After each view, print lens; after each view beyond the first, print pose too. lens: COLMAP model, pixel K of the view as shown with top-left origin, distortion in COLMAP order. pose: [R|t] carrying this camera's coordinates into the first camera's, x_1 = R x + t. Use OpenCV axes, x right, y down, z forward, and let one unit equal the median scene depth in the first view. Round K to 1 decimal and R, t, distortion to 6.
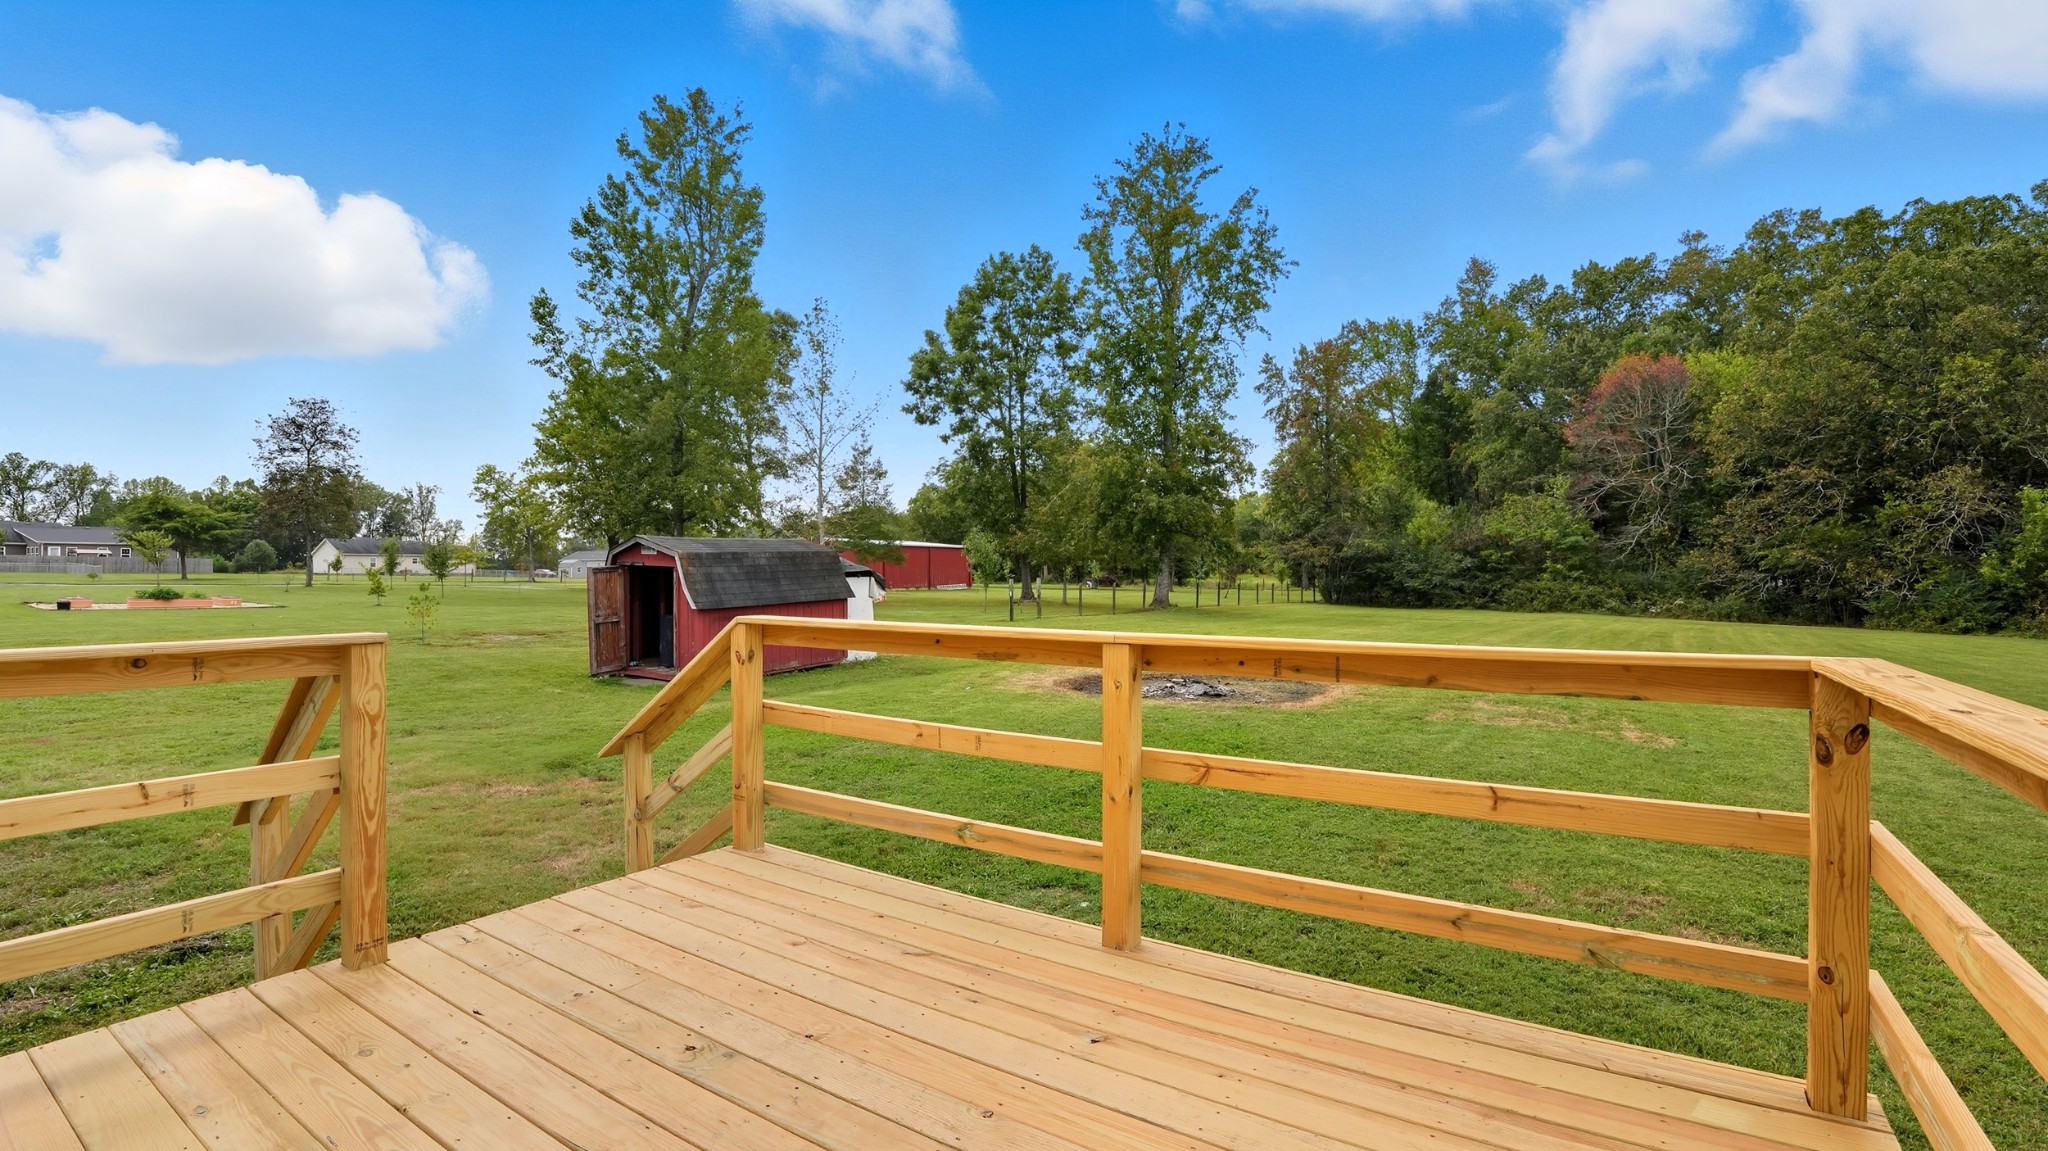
lens RADIAL K [[913.2, 0, 1019.3], [0, 913.2, 563.6], [0, 0, 1]] dist [-0.046693, 0.000737]
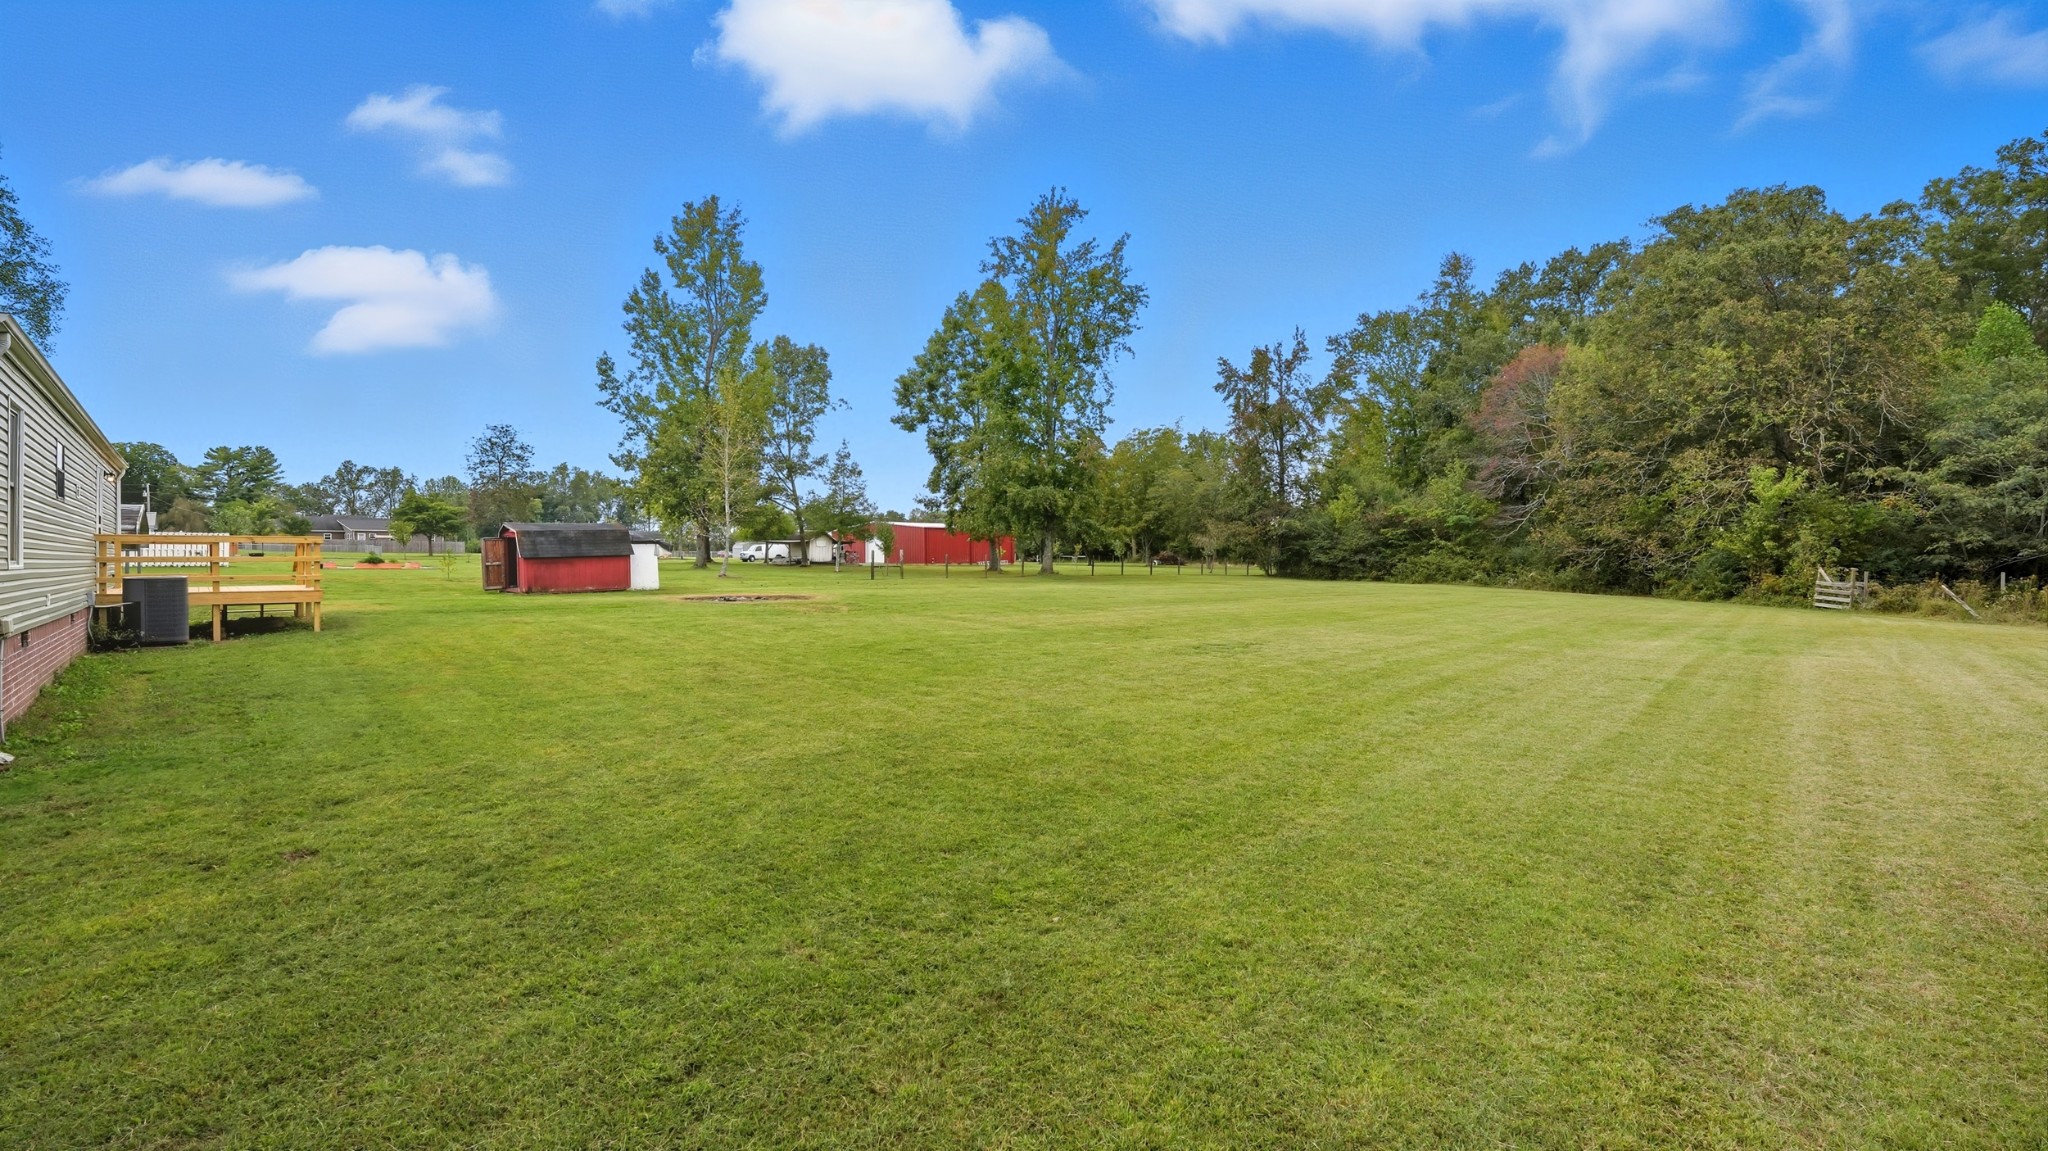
lens RADIAL K [[935.4, 0, 1048.9], [0, 935.4, 578.6], [0, 0, 1]] dist [-0.054847, -0.000083]
pose [[0.975229, 0.006024, -0.221118, 0.414894], [0.001348, 0.999449, 0.033176, 0.009707], [0.221196, -0.032652, 0.974683, -0.250781]]
